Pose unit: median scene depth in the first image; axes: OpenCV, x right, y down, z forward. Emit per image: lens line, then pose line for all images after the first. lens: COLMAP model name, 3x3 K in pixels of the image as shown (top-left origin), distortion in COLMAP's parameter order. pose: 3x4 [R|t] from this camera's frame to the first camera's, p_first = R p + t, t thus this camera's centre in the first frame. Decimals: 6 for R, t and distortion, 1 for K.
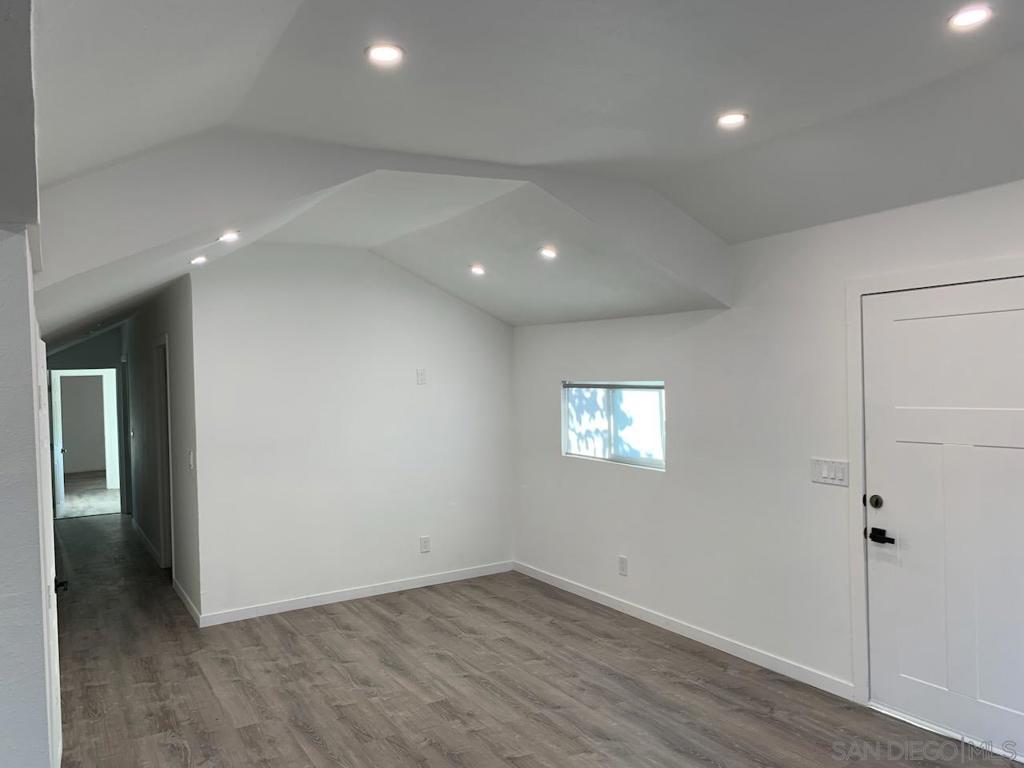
lens RADIAL K [[779.3, 0, 507.1], [0, 779.3, 424.8], [0, 0, 1]] dist [0.007892, -0.004162]
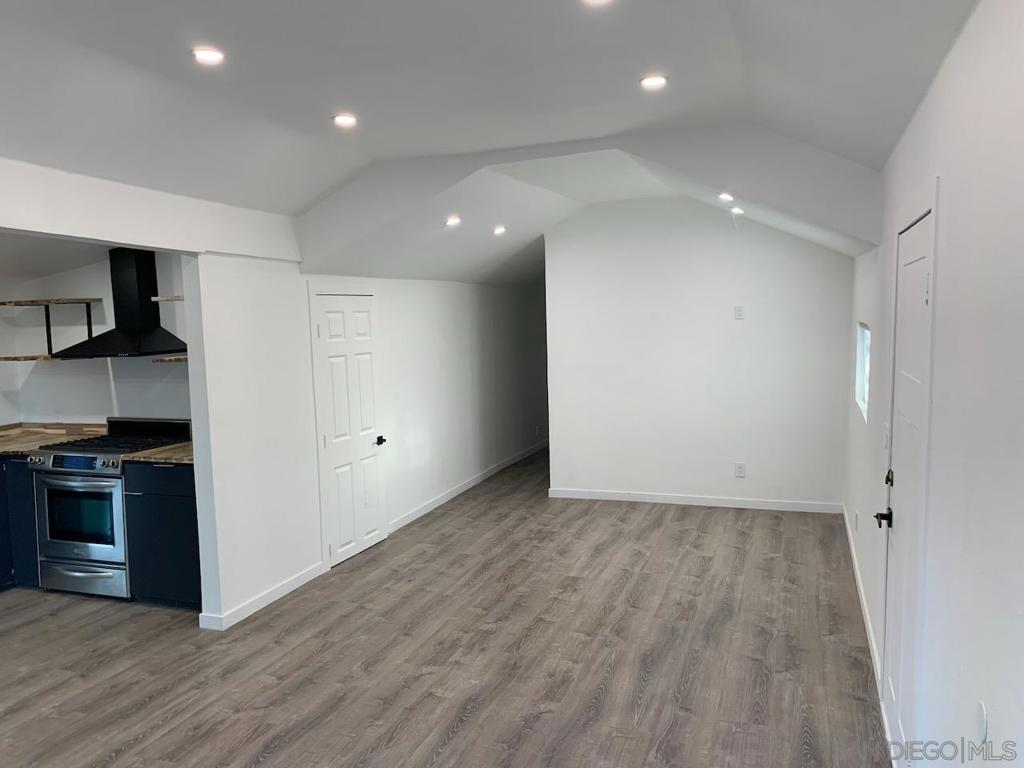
lens RADIAL K [[793.4, 0, 524.9], [0, 793.4, 372.9], [0, 0, 1]] dist [0.012429, -0.028060]
pose [[0.647846, 0.074346, -0.758134, 0.675826], [-0.043278, 0.997211, 0.060809, -0.038880], [0.760541, -0.006585, 0.649257, 0.094510]]
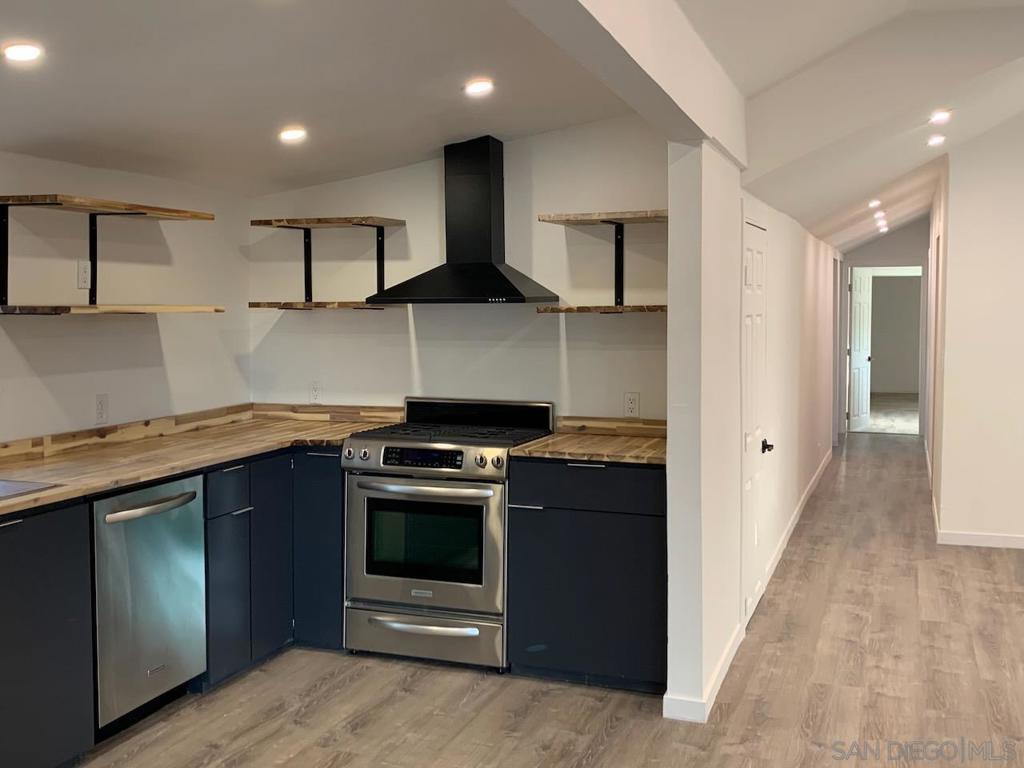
lens RADIAL K [[1076.6, 0, 509.2], [0, 1076.6, 365.1], [0, 0, 1]] dist [0.146414, -0.386932]
pose [[0.636111, 0.079471, -0.767494, 0.279859], [-0.070901, 0.996494, 0.044419, 0.038010], [0.768333, 0.026160, 0.639515, -0.223073]]
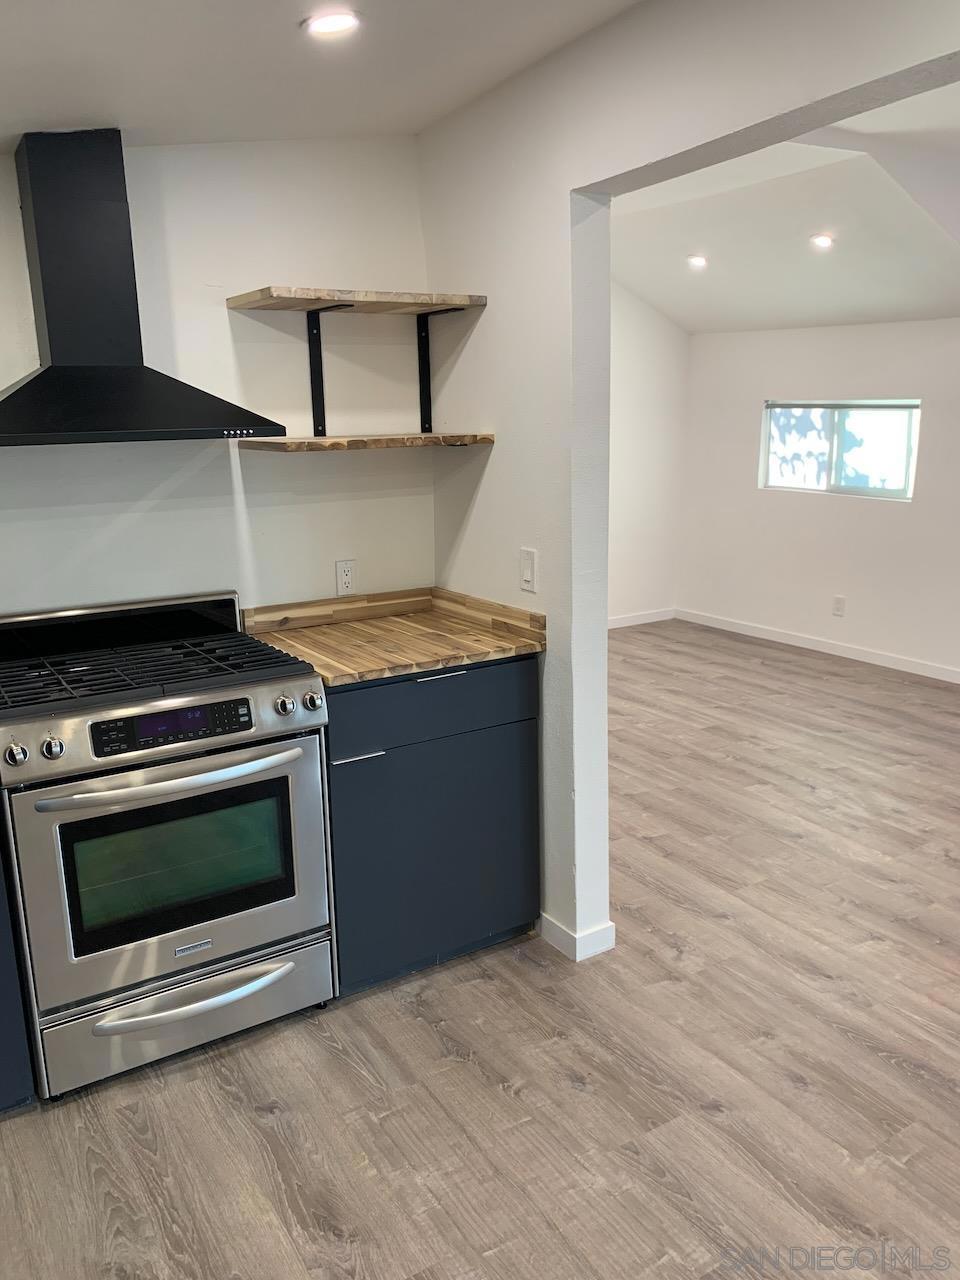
lens RADIAL K [[991.7, 0, 495.9], [0, 991.7, 646.6], [0, 0, 1]] dist [0.012429, -0.028060]
pose [[0.998862, 0.007427, 0.047116, -0.346442], [-0.015345, 0.985324, 0.170003, 0.043428], [-0.045162, -0.170532, 0.984317, -0.152637]]
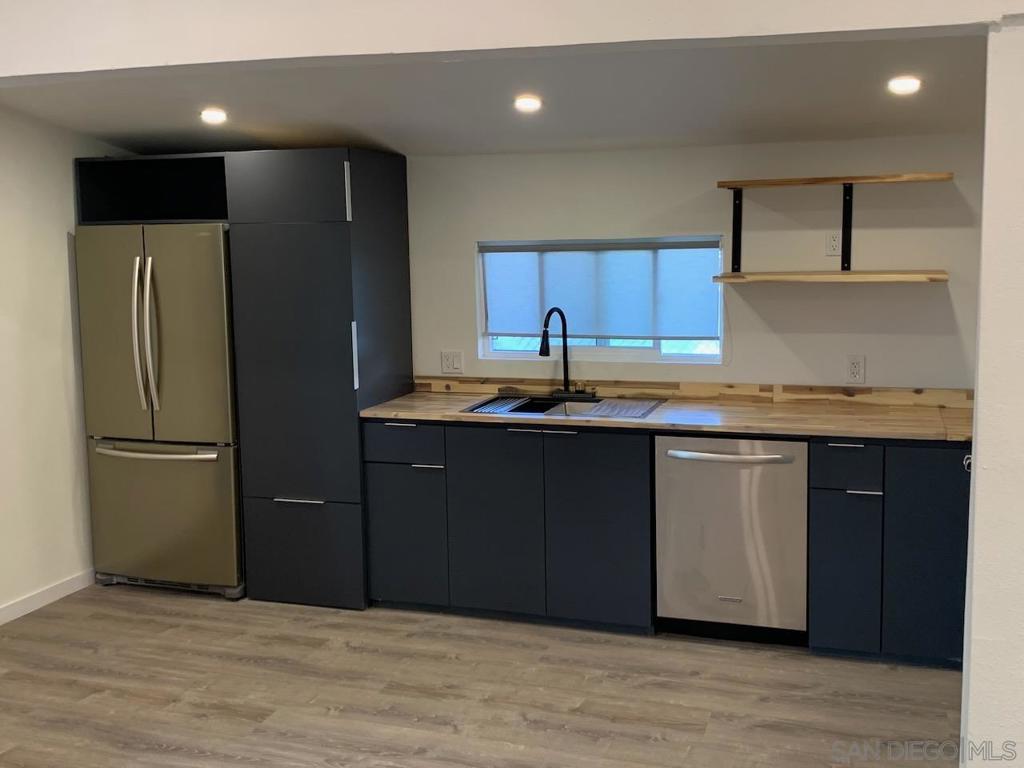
lens RADIAL K [[1076.6, 0, 509.2], [0, 1076.6, 365.1], [0, 0, 1]] dist [0.146414, -0.386932]
pose [[-0.758794, 0.127001, -0.638829, 0.209631], [0.005608, 0.982044, 0.188571, -0.049656], [0.651307, 0.139504, -0.745881, 0.637664]]
